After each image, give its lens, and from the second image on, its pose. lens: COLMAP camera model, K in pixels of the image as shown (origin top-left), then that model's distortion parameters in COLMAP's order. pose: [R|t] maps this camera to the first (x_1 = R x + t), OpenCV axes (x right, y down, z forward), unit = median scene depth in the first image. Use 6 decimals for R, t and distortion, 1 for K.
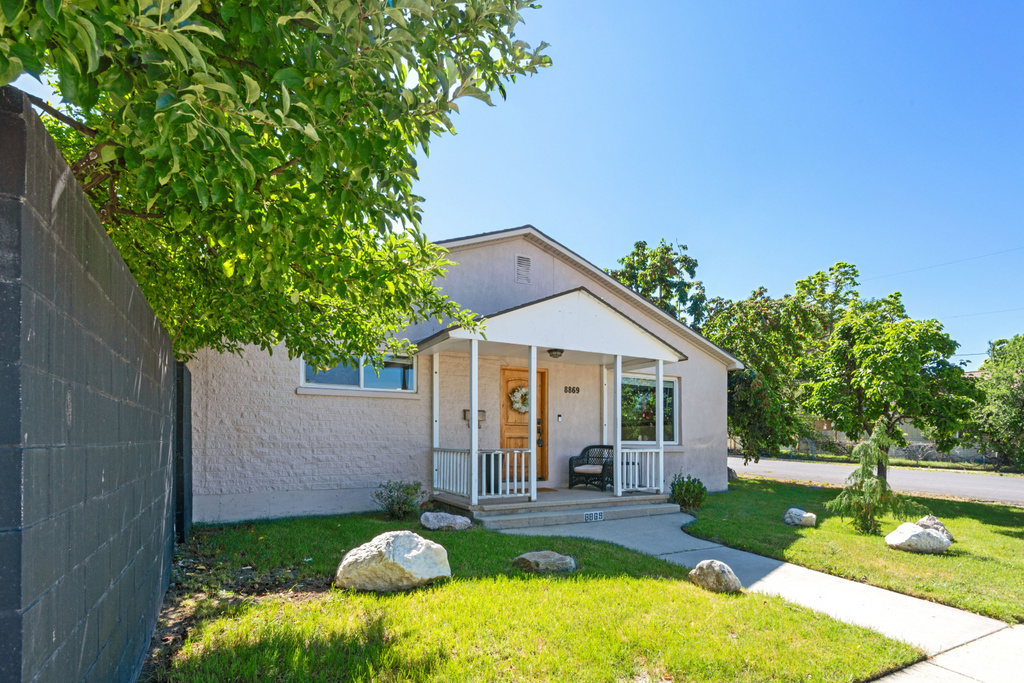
lens RADIAL K [[484.2, 0, 508.7], [0, 484.2, 426.9], [0, 0, 1]] dist [0.000694, -0.000011]
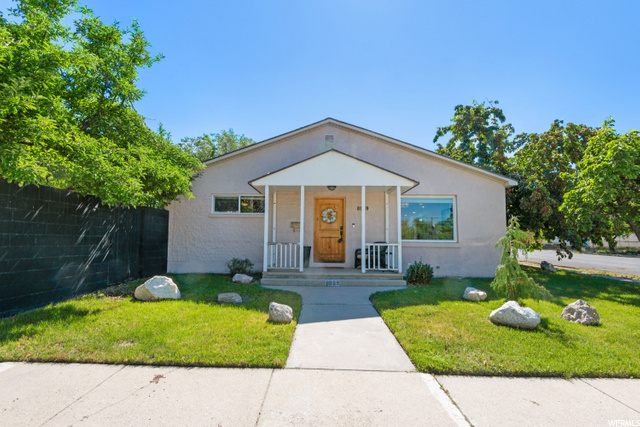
lens RADIAL K [[289.8, 0, 322.0], [0, 289.8, 217.3], [0, 0, 1]] dist [0.001513, 0.000059]
pose [[0.876757, -0.040906, -0.479191, 0.515105], [0.009408, 0.997644, -0.067951, 0.020900], [0.480842, 0.055068, 0.875076, 0.075992]]
